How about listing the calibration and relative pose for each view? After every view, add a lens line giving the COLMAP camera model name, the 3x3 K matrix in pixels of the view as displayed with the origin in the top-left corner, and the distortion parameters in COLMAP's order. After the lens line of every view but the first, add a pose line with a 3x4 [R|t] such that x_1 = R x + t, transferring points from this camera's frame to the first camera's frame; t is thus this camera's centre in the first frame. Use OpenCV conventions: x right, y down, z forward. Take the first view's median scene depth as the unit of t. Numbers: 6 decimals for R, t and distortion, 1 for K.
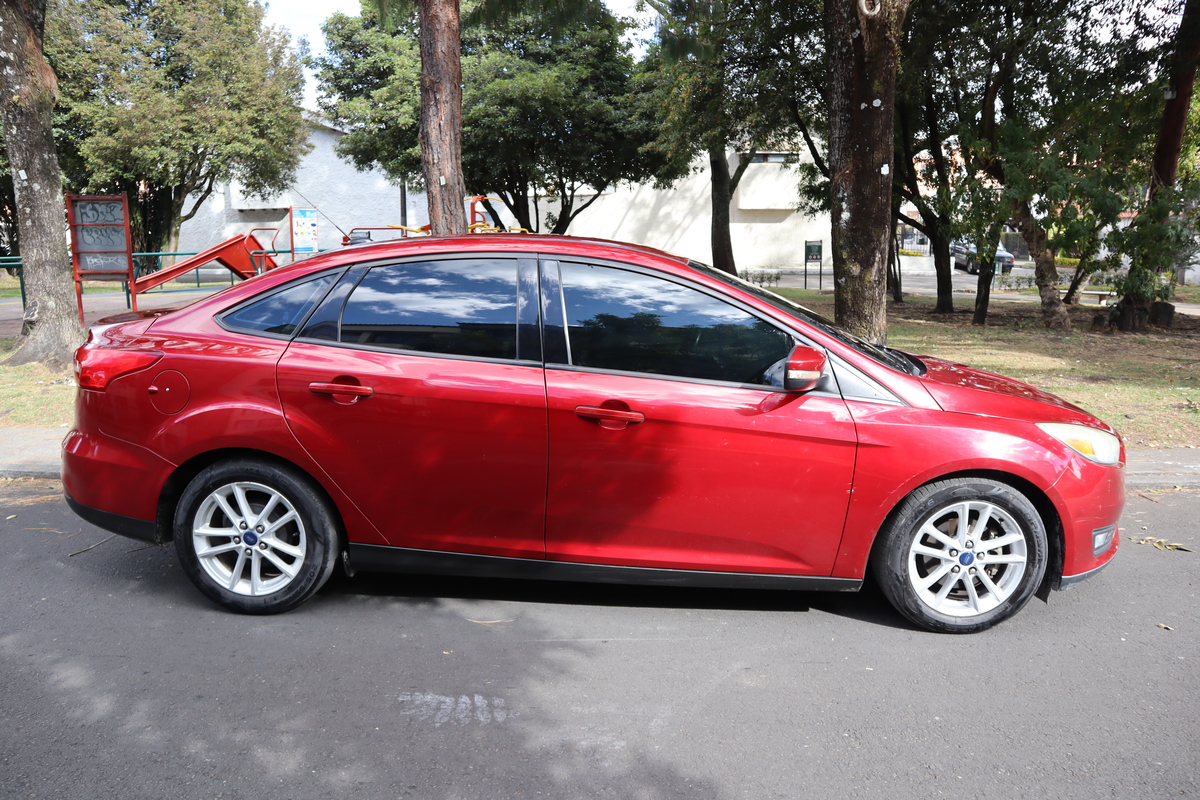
lens RADIAL K [[819.5, 0, 603.7], [0, 819.5, 396.3], [0, 0, 1]] dist [-0.097169, 0.034362]
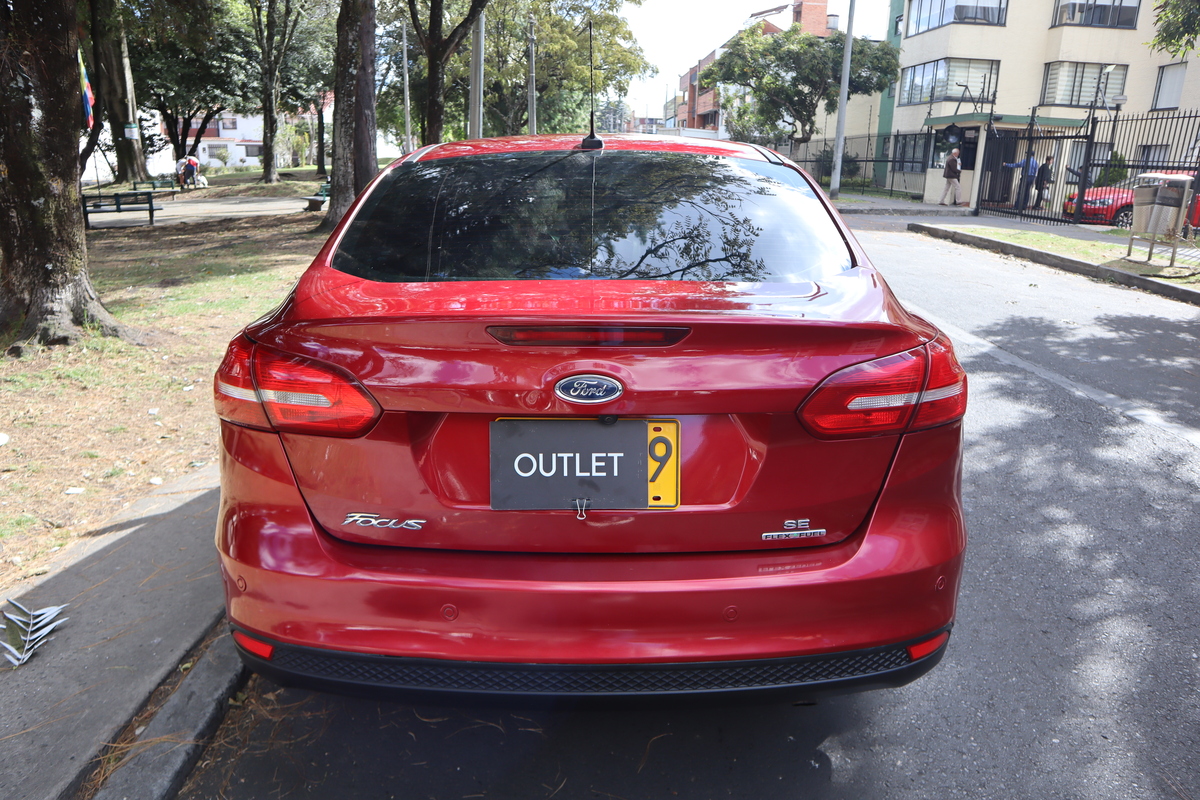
lens RADIAL K [[819.5, 0, 606.1], [0, 819.5, 396.6], [0, 0, 1]] dist [-0.097169, 0.034362]
pose [[-0.061470, -0.292174, 0.954388, -0.497771], [0.157768, 0.941331, 0.298338, -0.109179], [-0.985561, 0.168911, -0.011768, 0.534507]]
